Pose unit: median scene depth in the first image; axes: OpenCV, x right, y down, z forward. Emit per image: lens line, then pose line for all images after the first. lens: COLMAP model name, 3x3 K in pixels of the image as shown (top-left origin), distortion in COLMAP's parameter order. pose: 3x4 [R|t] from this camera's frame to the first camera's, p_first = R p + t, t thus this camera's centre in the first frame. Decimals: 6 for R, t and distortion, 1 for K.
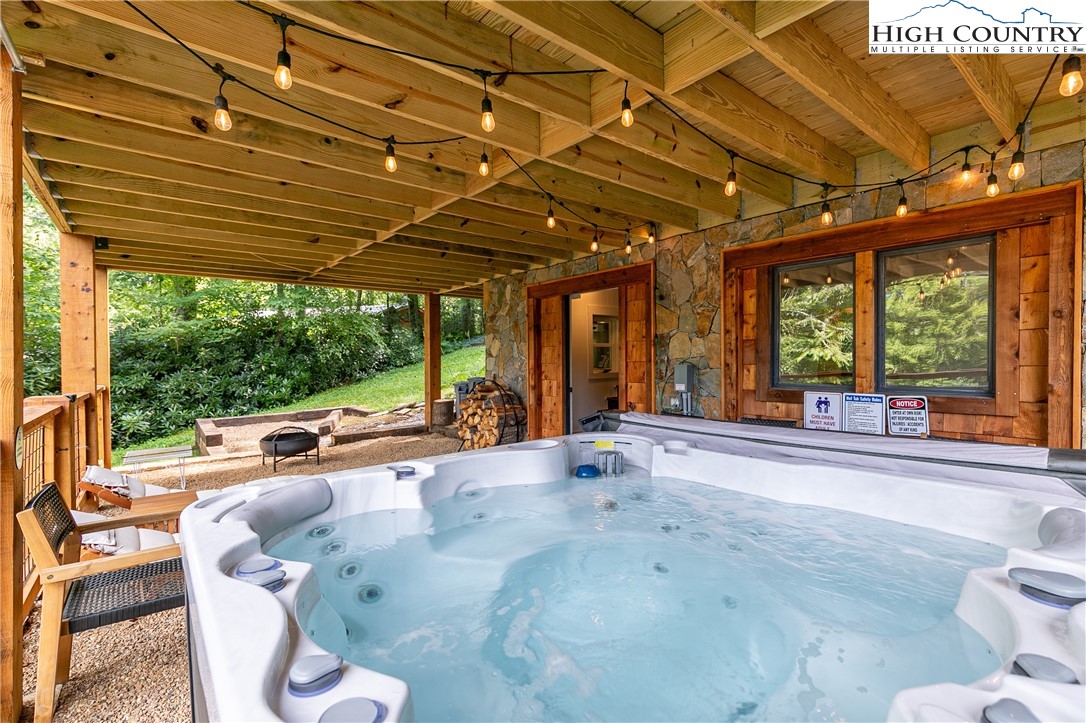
lens RADIAL K [[485.6, 0, 543.9], [0, 485.6, 360.5], [0, 0, 1]] dist [0.002083, 0.001392]
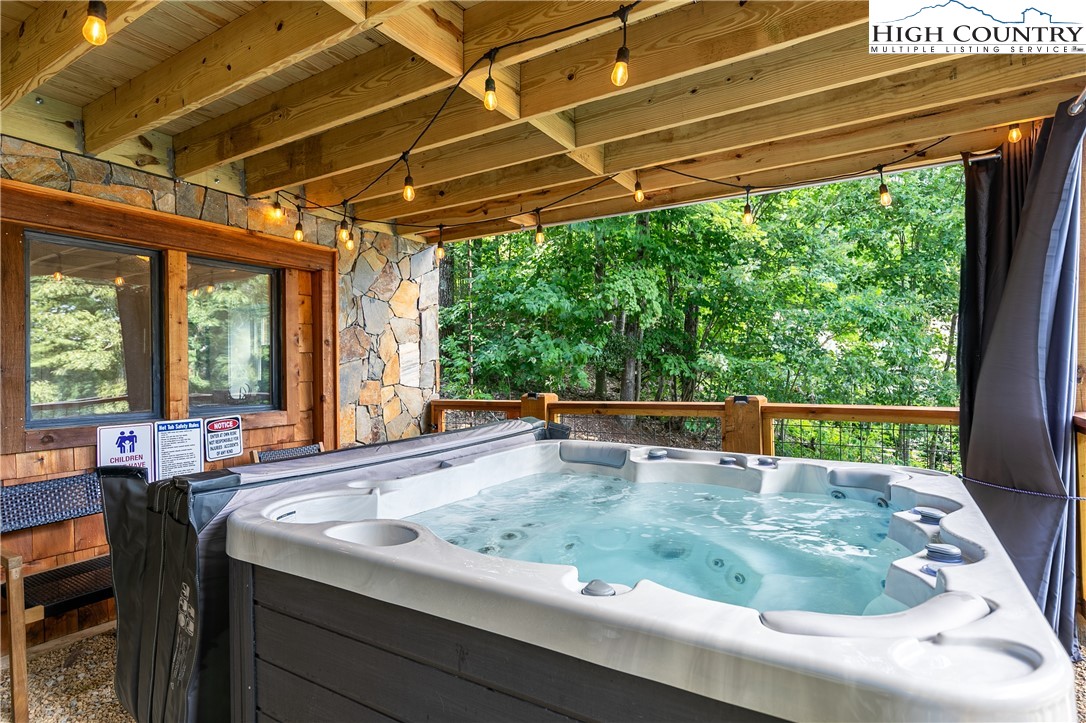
lens RADIAL K [[563.6, 0, 545.0], [0, 563.6, 367.1], [0, 0, 1]] dist [-0.000496, 0.000114]
pose [[-0.334006, 0.016144, 0.942433, -0.479803], [0.021179, 0.999729, -0.009620, -0.000268], [-0.942333, 0.016746, -0.334257, 0.743512]]
